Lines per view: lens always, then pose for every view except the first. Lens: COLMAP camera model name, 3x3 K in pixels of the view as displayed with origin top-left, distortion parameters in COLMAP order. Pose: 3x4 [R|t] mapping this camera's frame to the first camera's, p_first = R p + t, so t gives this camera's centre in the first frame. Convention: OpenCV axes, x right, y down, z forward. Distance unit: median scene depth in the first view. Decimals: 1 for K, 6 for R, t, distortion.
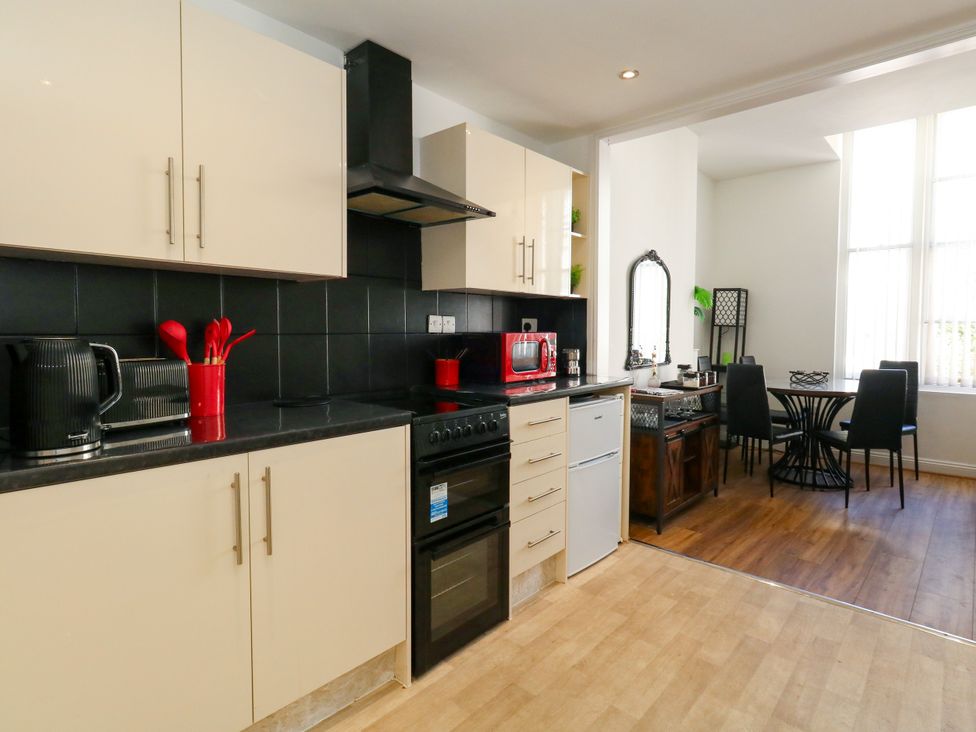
lens RADIAL K [[519.8, 0, 502.2], [0, 519.8, 360.4], [0, 0, 1]] dist [0.003102, -0.002222]
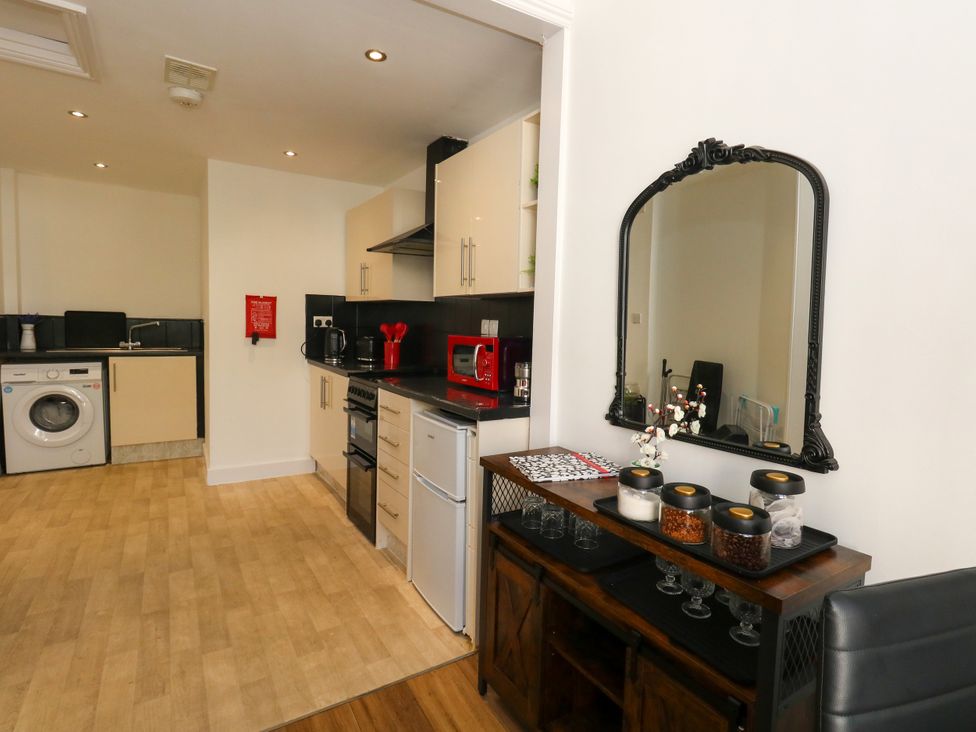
lens RADIAL K [[519.8, 0, 503.1], [0, 519.8, 358.4], [0, 0, 1]] dist [0.003102, -0.002222]
pose [[-0.271583, 0.060311, -0.960523, 1.150311], [-0.081805, 0.992976, 0.085478, -0.120167], [0.958932, 0.101790, -0.264742, 1.581794]]
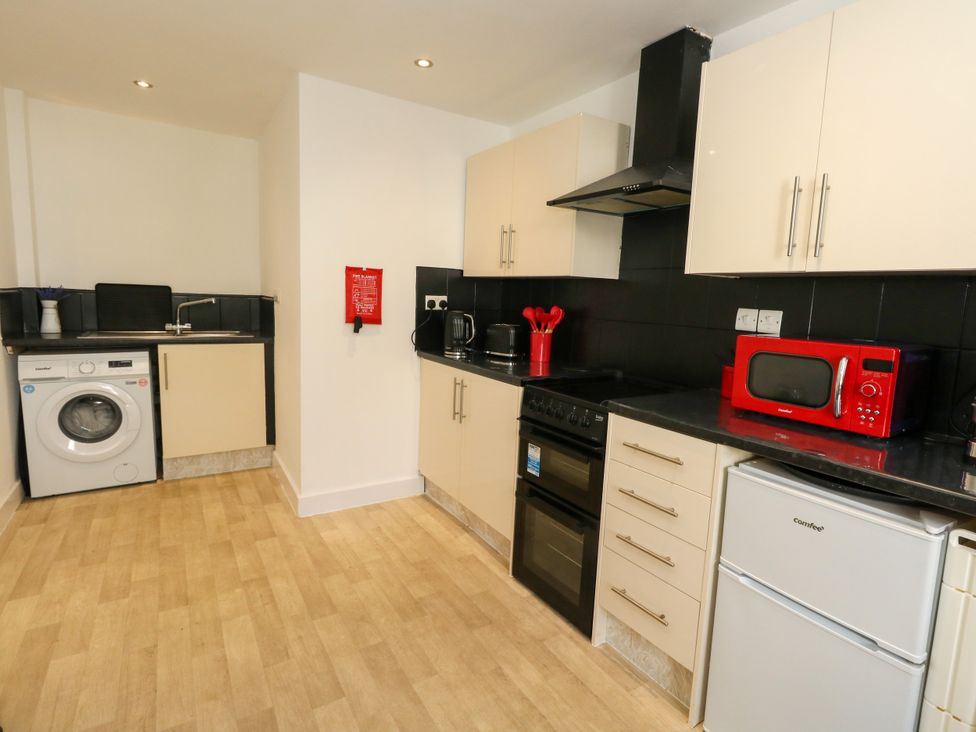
lens RADIAL K [[499.9, 0, 497.7], [0, 499.9, 360.3], [0, 0, 1]] dist [0.001222, -0.000048]
pose [[-0.262813, 0.113332, -0.958168, 0.819747], [-0.095395, 0.985159, 0.142691, -0.094558], [0.960119, 0.128905, -0.248101, 0.974464]]
